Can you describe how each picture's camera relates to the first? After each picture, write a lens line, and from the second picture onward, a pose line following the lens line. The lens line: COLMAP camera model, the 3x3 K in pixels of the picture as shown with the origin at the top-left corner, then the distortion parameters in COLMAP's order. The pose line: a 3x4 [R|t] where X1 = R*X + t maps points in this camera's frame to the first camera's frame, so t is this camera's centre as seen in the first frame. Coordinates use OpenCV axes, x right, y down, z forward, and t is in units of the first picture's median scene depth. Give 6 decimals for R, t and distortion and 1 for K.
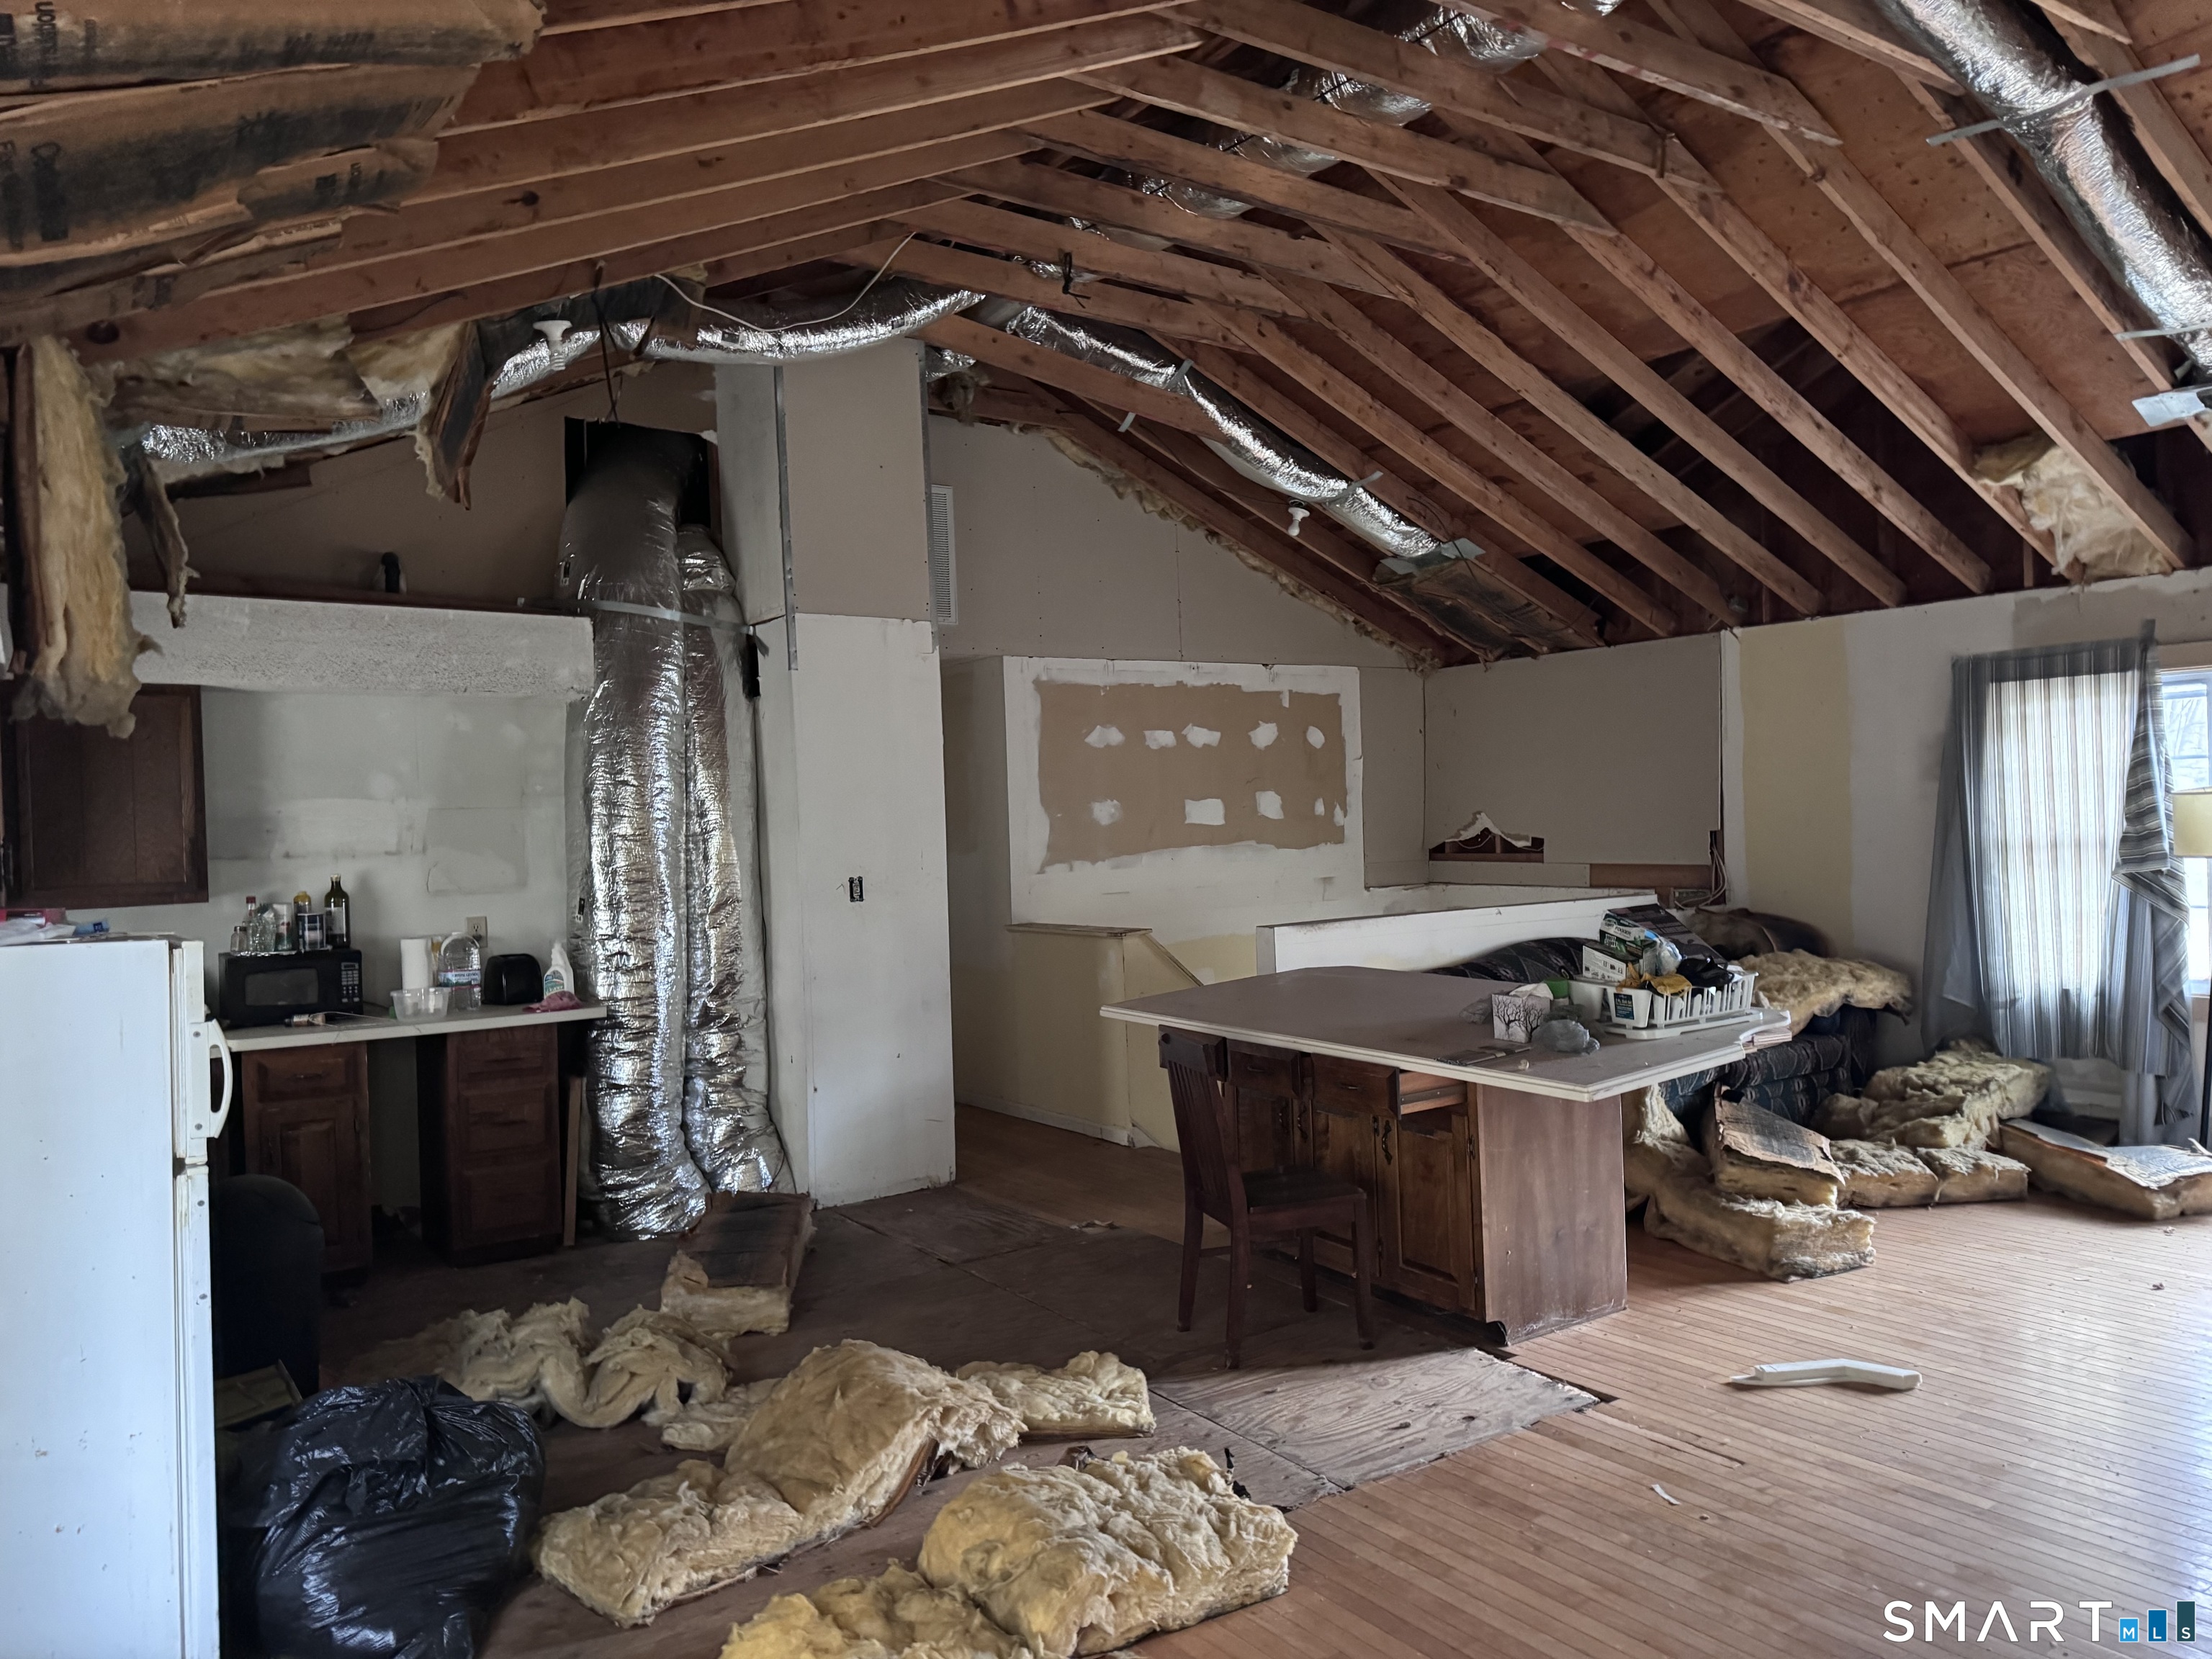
lens RADIAL K [[1548.1, 0, 1095.4], [0, 1548.1, 830.5], [0, 0, 1]] dist [0.050361, -0.010855]
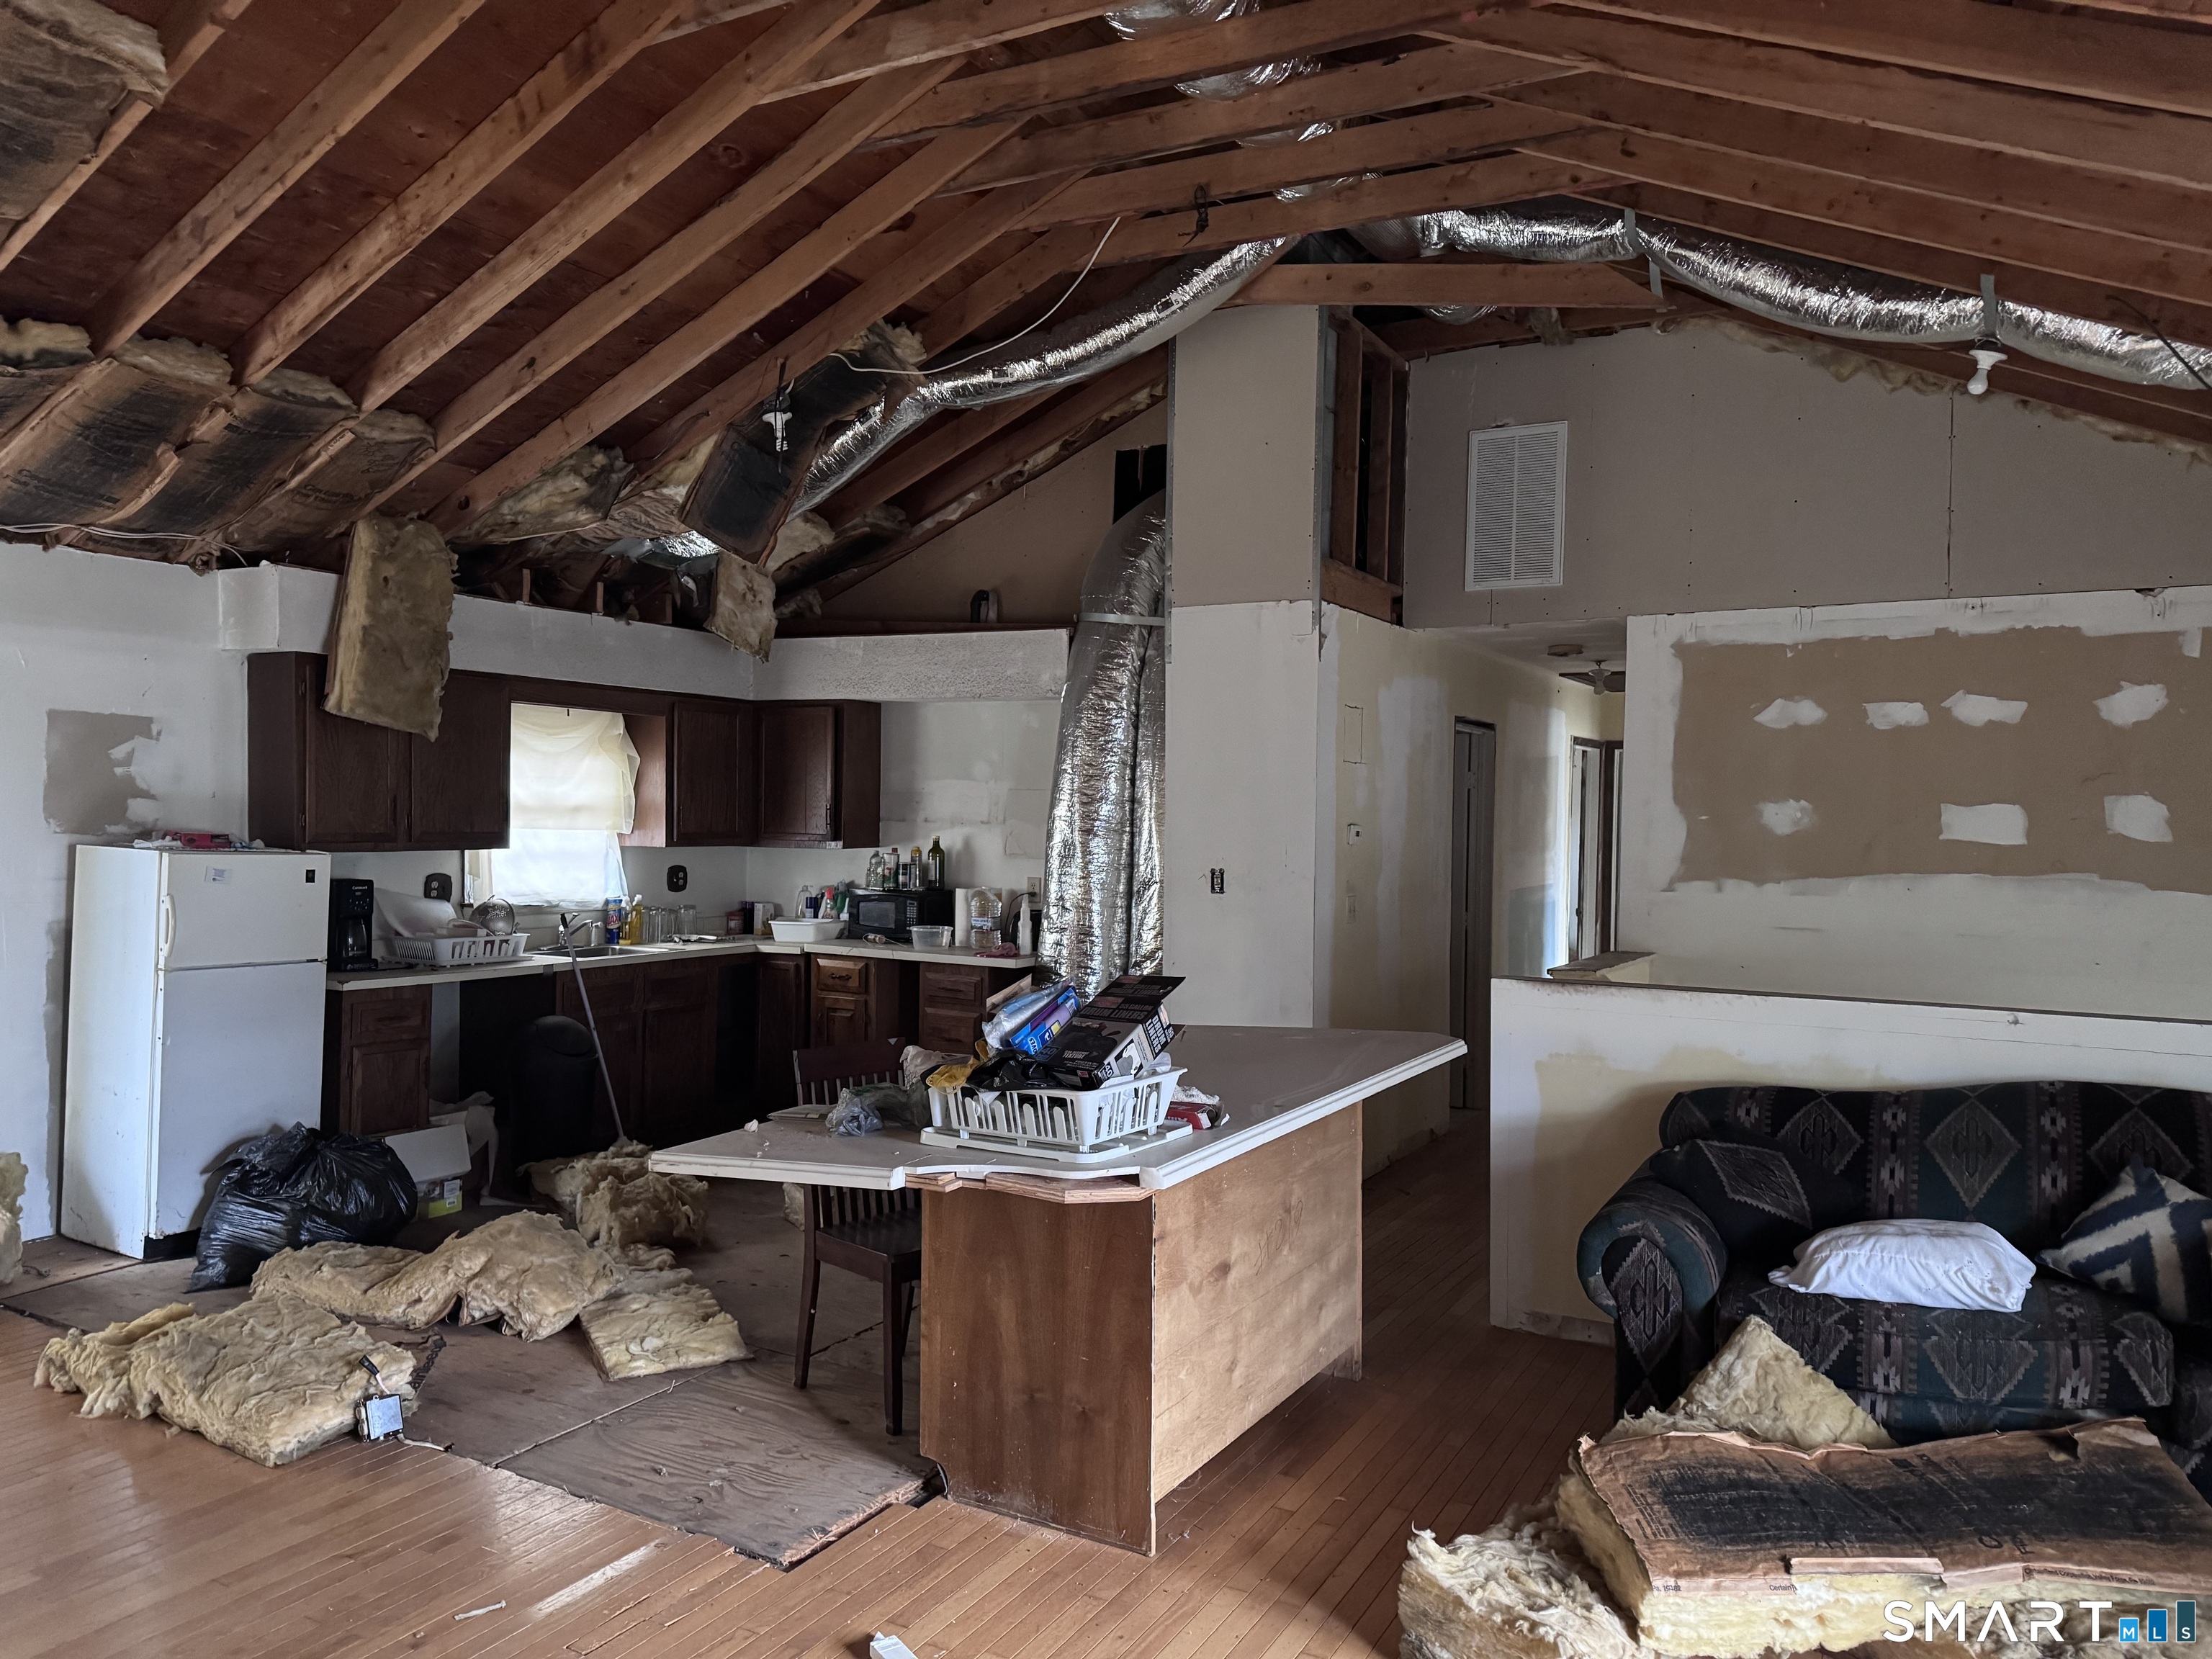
lens RADIAL K [[1548.1, 0, 1094.2], [0, 1548.1, 820.9], [0, 0, 1]] dist [0.050361, -0.010855]
pose [[0.434640, 0.044693, -0.899495, 0.541168], [-0.034358, 0.998864, 0.033028, -0.023539], [0.899949, 0.016549, 0.435681, 0.388358]]
